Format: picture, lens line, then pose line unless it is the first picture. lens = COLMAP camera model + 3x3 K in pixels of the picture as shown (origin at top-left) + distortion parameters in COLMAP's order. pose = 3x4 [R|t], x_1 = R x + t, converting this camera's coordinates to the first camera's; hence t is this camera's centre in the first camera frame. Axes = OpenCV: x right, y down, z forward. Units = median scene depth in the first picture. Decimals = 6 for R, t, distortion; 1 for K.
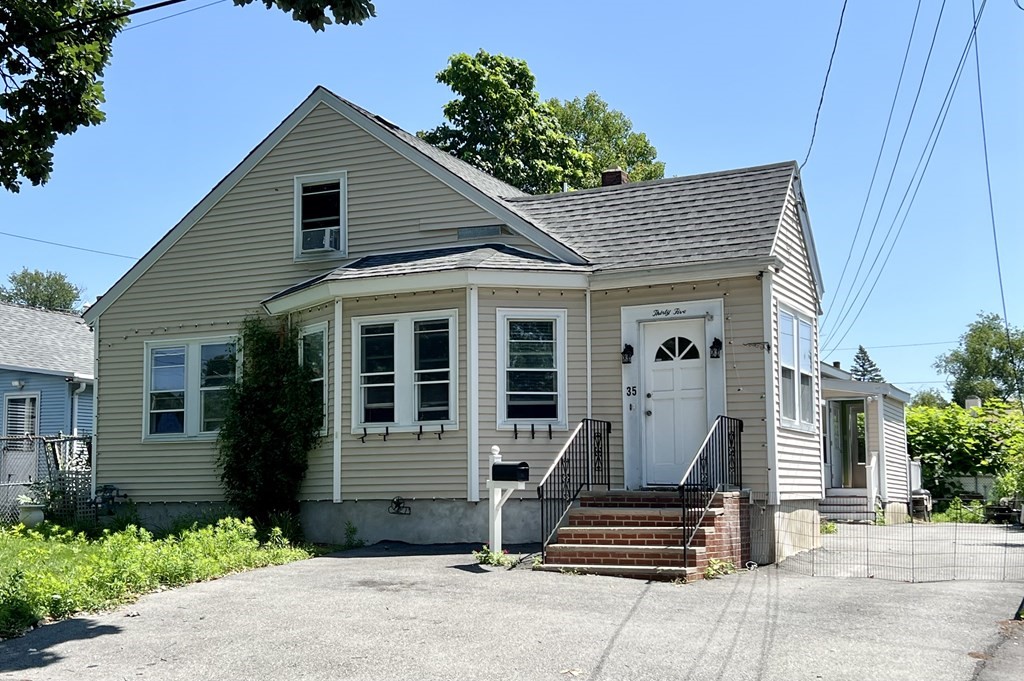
lens RADIAL K [[1216.5, 0, 525.8], [0, 1216.5, 378.2], [0, 0, 1]] dist [0.135296, 0.000000]
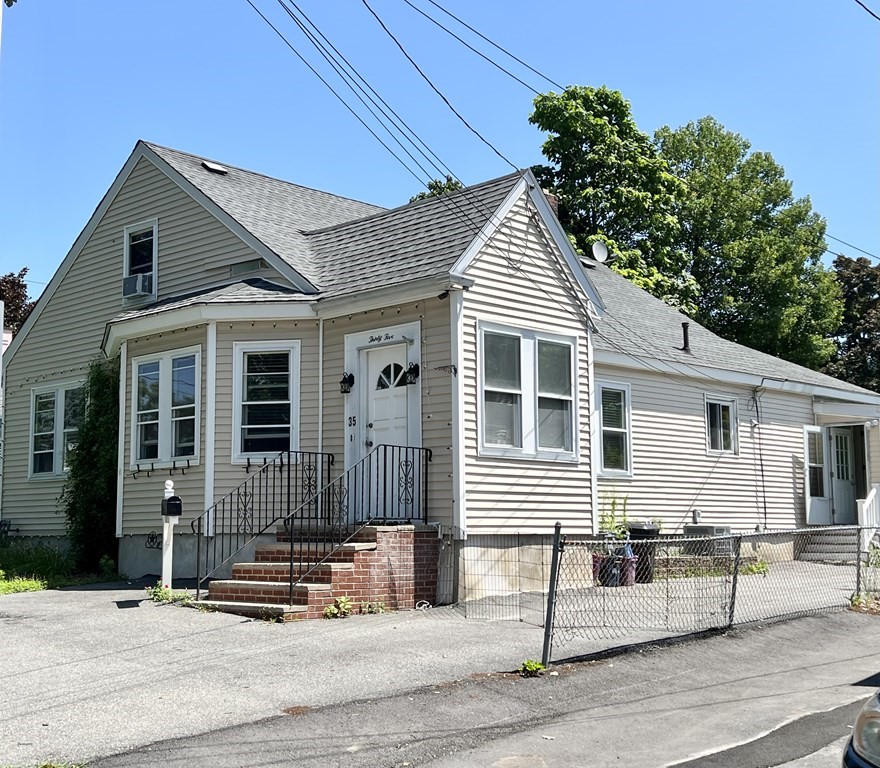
lens RADIAL K [[1187.7, 0, 439.4], [0, 1187.7, 385.3], [0, 0, 1]] dist [0.091988, 0.000000]
pose [[0.946100, -0.036609, -0.321800, 0.449209], [0.027593, 0.999090, -0.032535, 0.014248], [0.322698, 0.021902, 0.946249, 0.129846]]
